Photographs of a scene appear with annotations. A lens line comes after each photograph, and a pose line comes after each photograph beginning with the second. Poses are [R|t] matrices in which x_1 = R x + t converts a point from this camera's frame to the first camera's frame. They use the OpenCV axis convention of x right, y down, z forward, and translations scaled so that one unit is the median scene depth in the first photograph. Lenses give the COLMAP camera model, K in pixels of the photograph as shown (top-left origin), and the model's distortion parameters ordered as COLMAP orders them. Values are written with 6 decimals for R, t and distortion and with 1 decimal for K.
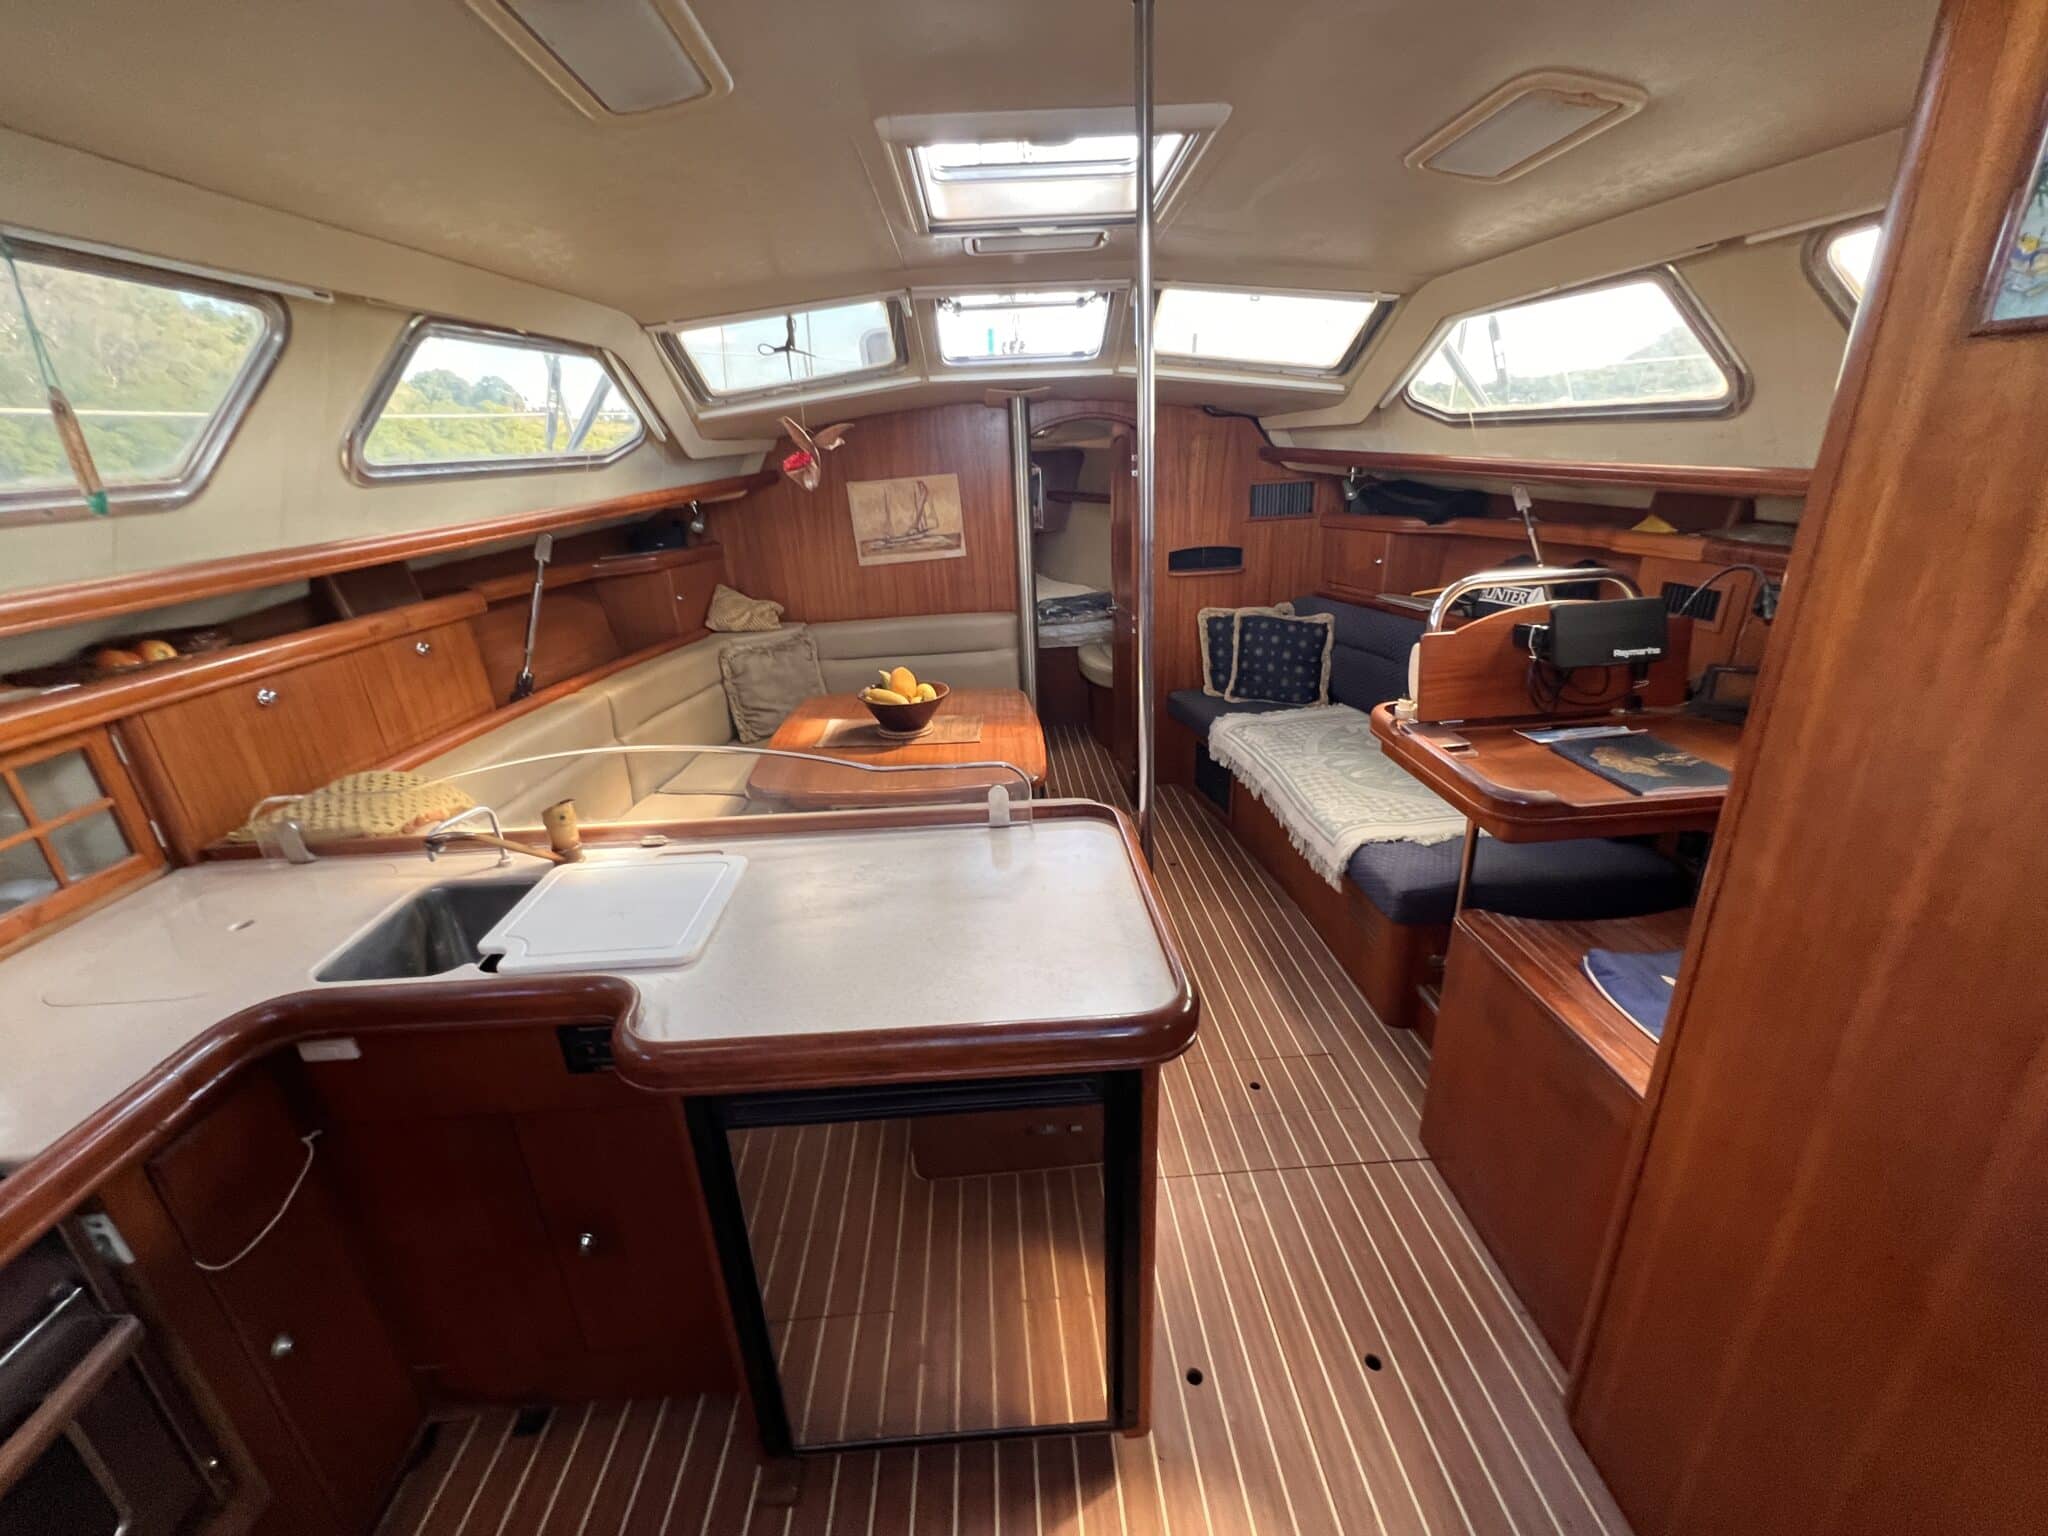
lens RADIAL K [[826.1, 0, 1024.0], [0, 826.1, 768.0], [0, 0, 1]] dist [0.000475, 0.000471]
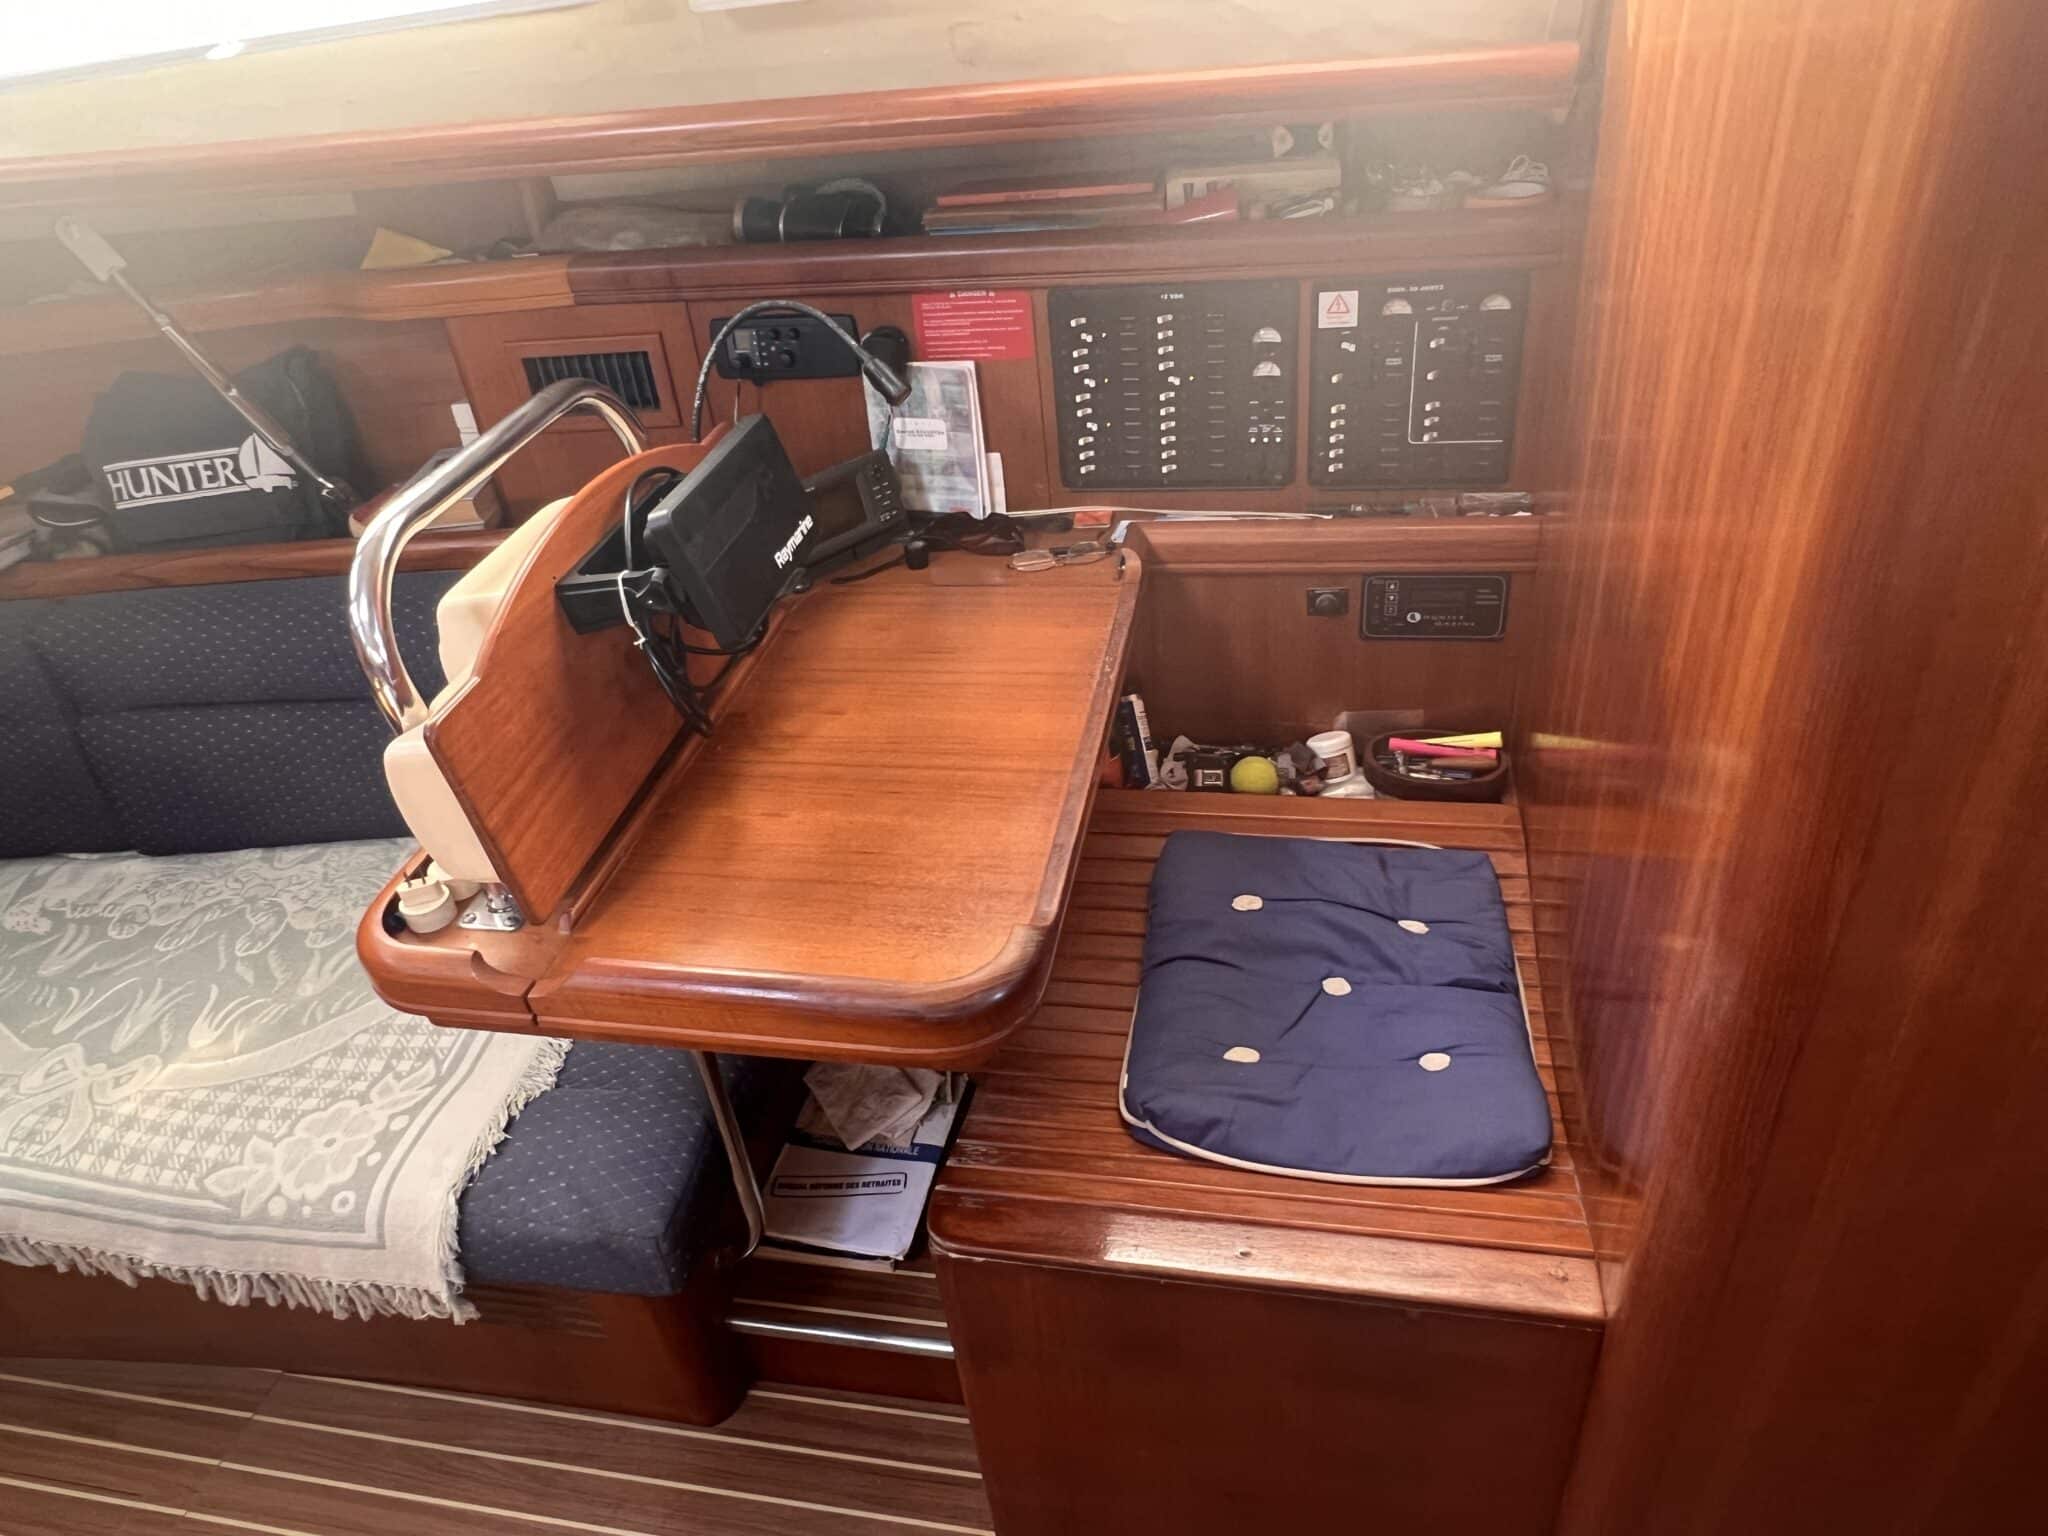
lens RADIAL K [[1357.2, 0, 1024.0], [0, 1357.2, 768.0], [0, 0, 1]] dist [-0.042641, 0.000487]
pose [[0.238915, -0.527632, 0.815183, 0.057932], [0.421073, 0.812754, 0.402651, -0.192300], [-0.874995, 0.247052, 0.416351, 0.401619]]
